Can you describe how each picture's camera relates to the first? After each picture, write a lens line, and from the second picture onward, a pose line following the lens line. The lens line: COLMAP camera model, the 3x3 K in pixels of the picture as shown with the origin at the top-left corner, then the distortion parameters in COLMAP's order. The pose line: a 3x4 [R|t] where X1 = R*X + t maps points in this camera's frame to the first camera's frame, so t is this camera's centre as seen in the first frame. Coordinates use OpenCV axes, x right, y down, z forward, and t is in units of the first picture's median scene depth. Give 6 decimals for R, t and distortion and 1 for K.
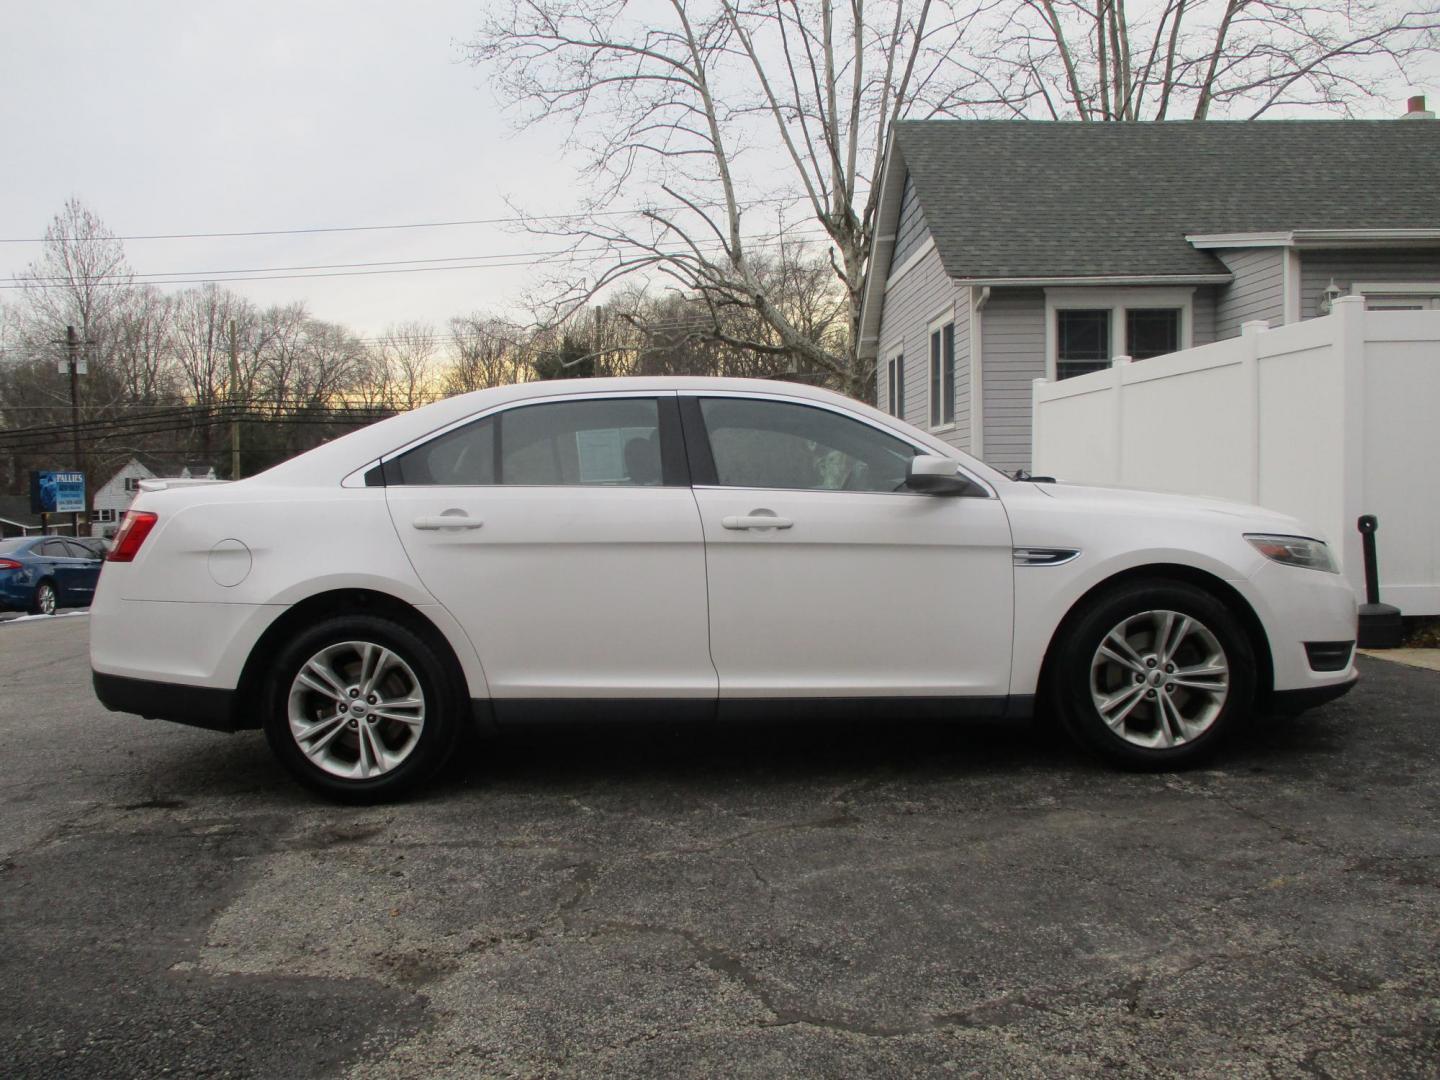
lens RADIAL K [[1208.3, 0, 716.3], [0, 1208.3, 537.1], [0, 0, 1]] dist [-0.033229, 0.009446]
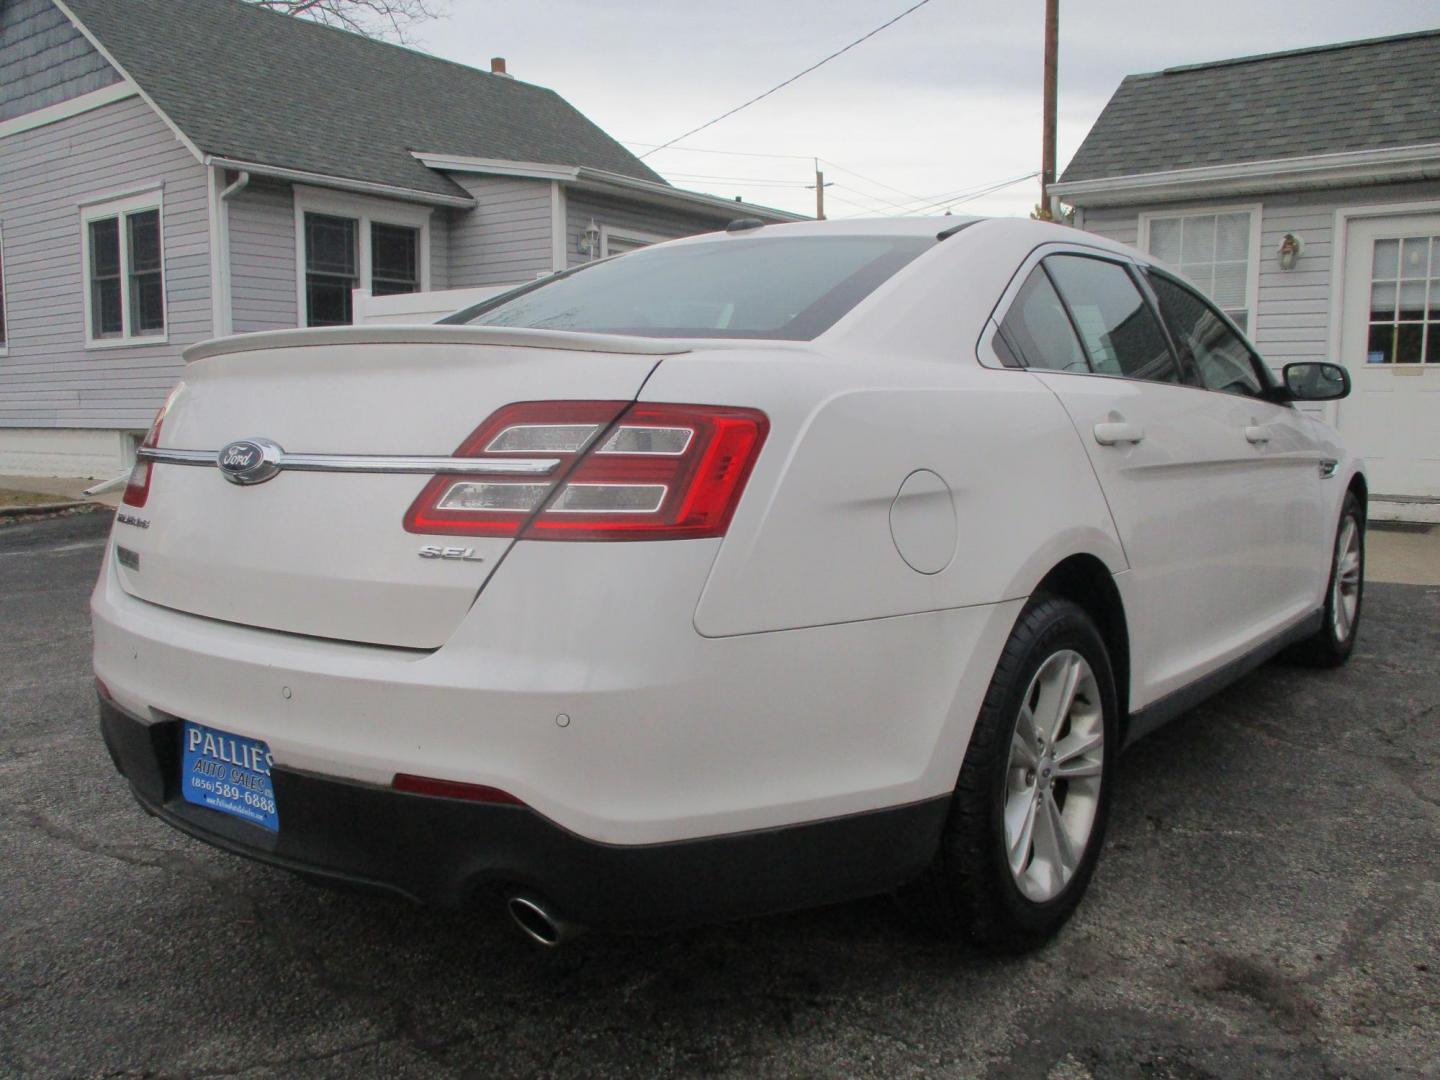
lens RADIAL K [[1208.3, 0, 716.3], [0, 1208.3, 537.1], [0, 0, 1]] dist [-0.033229, 0.009446]
pose [[0.606250, -0.068268, 0.792339, -0.249568], [0.028512, 0.997534, 0.064131, -0.001351], [-0.794763, -0.016288, 0.606701, 0.240258]]
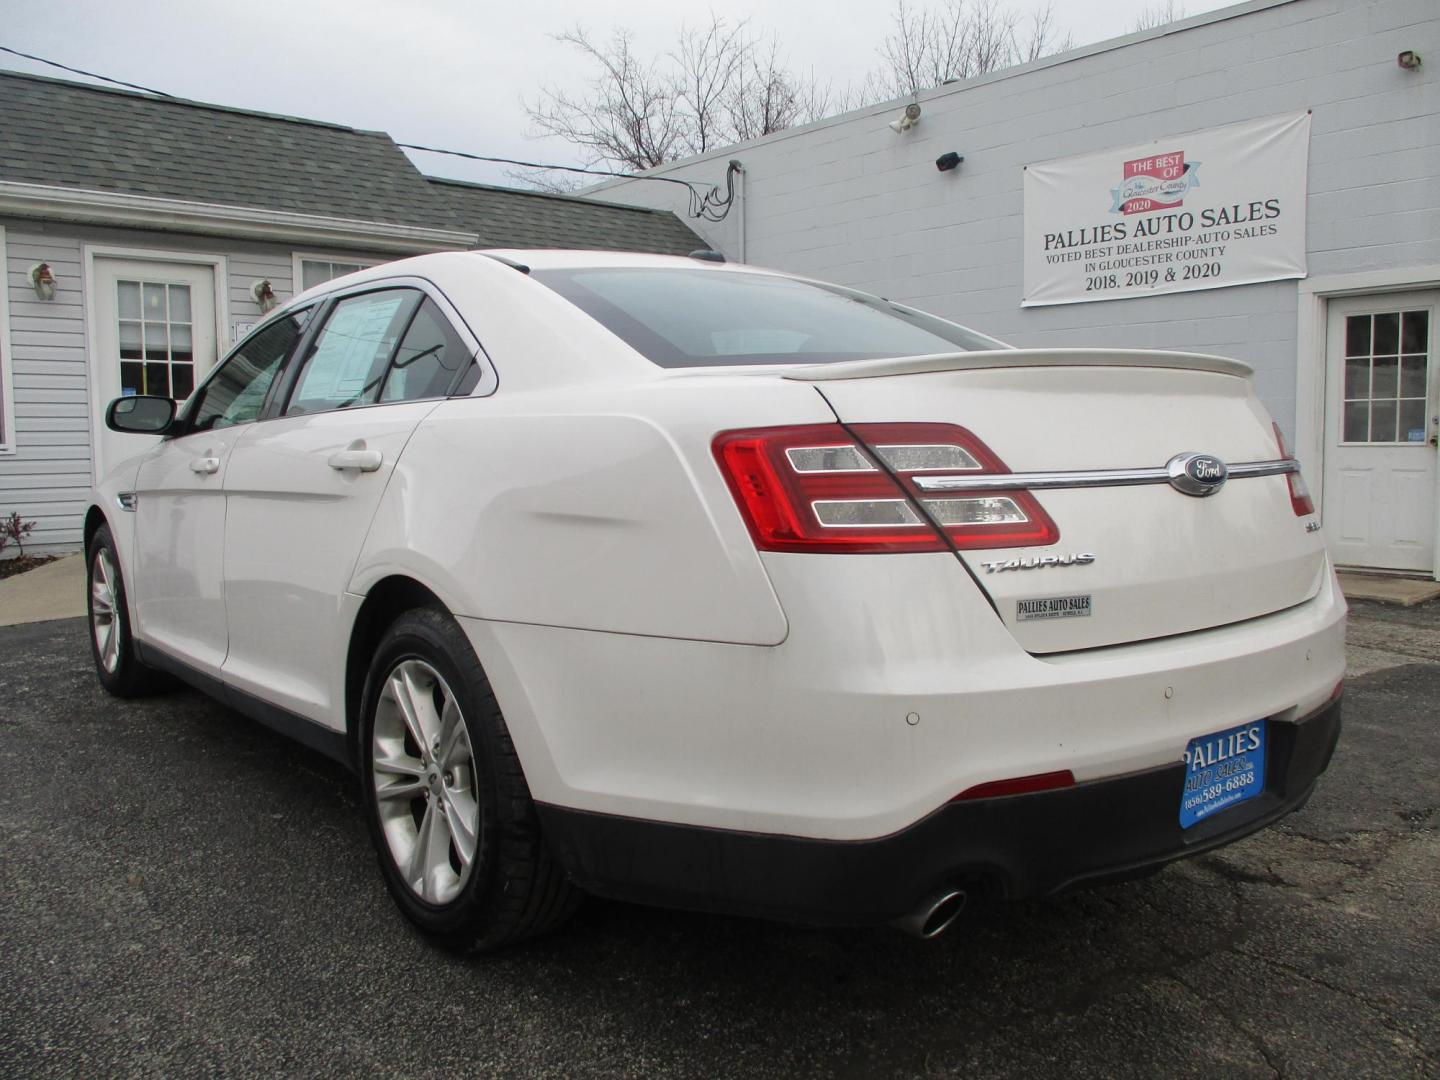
lens RADIAL K [[1208.3, 0, 716.3], [0, 1208.3, 537.1], [0, 0, 1]] dist [-0.033229, 0.009446]
pose [[-0.646427, -0.038865, 0.761986, -0.245649], [0.060042, 0.993013, 0.101585, -0.013623], [-0.760610, 0.111418, -0.639577, 0.510182]]
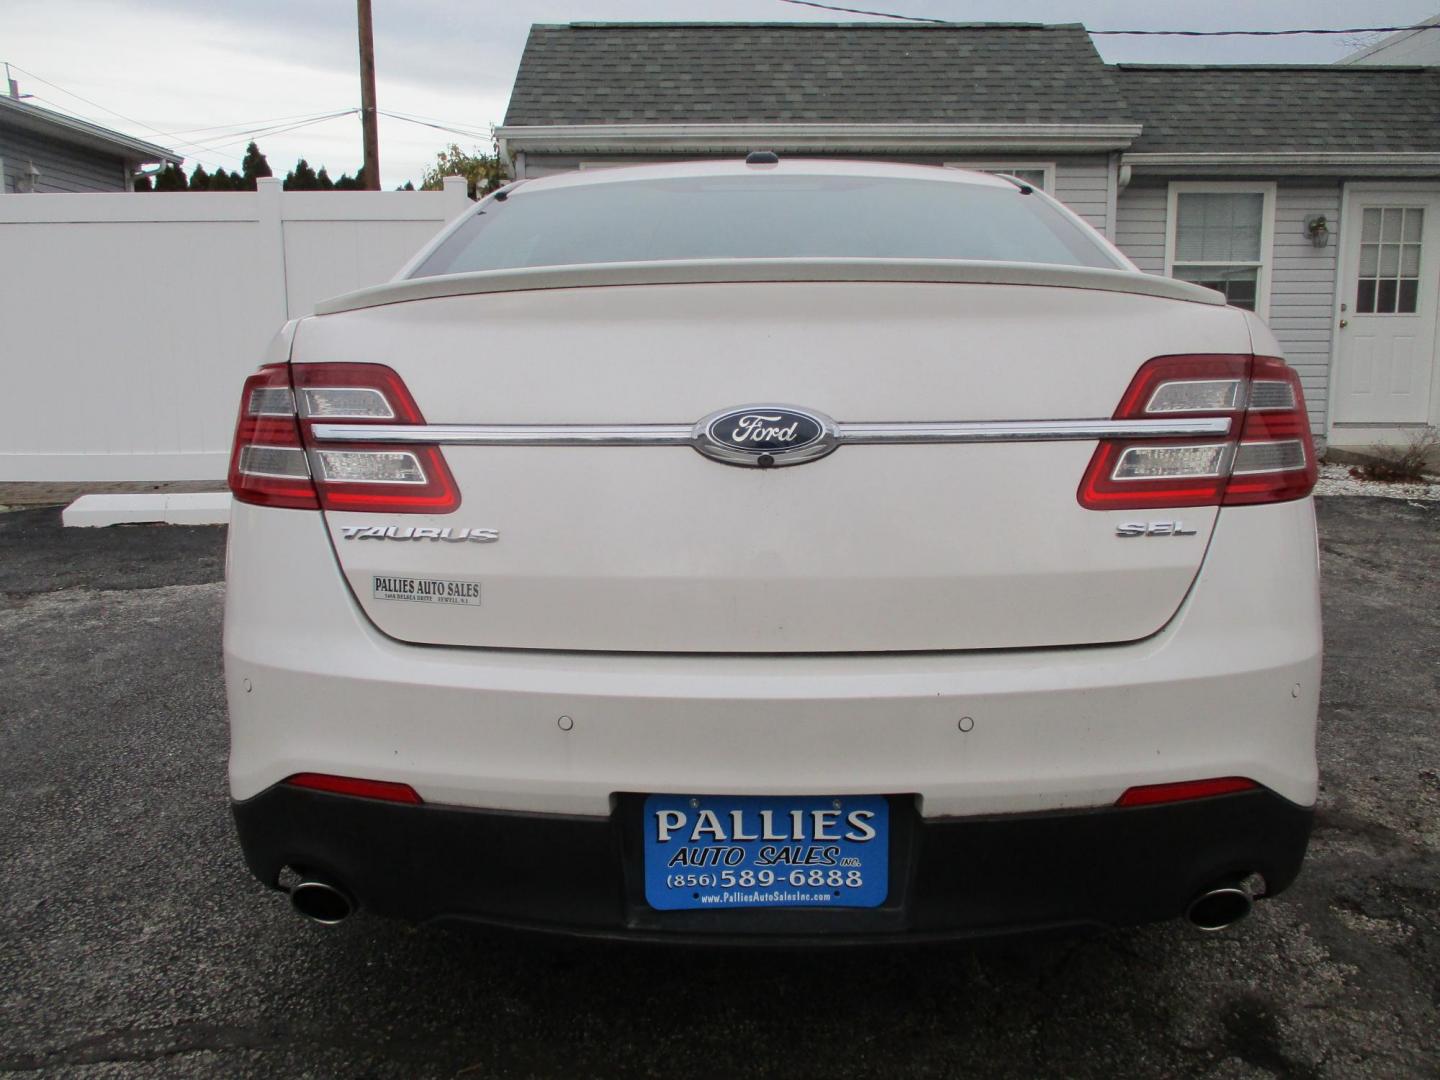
lens RADIAL K [[1208.3, 0, 716.3], [0, 1208.3, 537.1], [0, 0, 1]] dist [-0.033229, 0.009446]
pose [[0.015237, -0.137095, 0.990441, -0.275940], [0.054234, 0.989211, 0.136090, -0.008555], [-0.998412, 0.051642, 0.022508, 0.371506]]
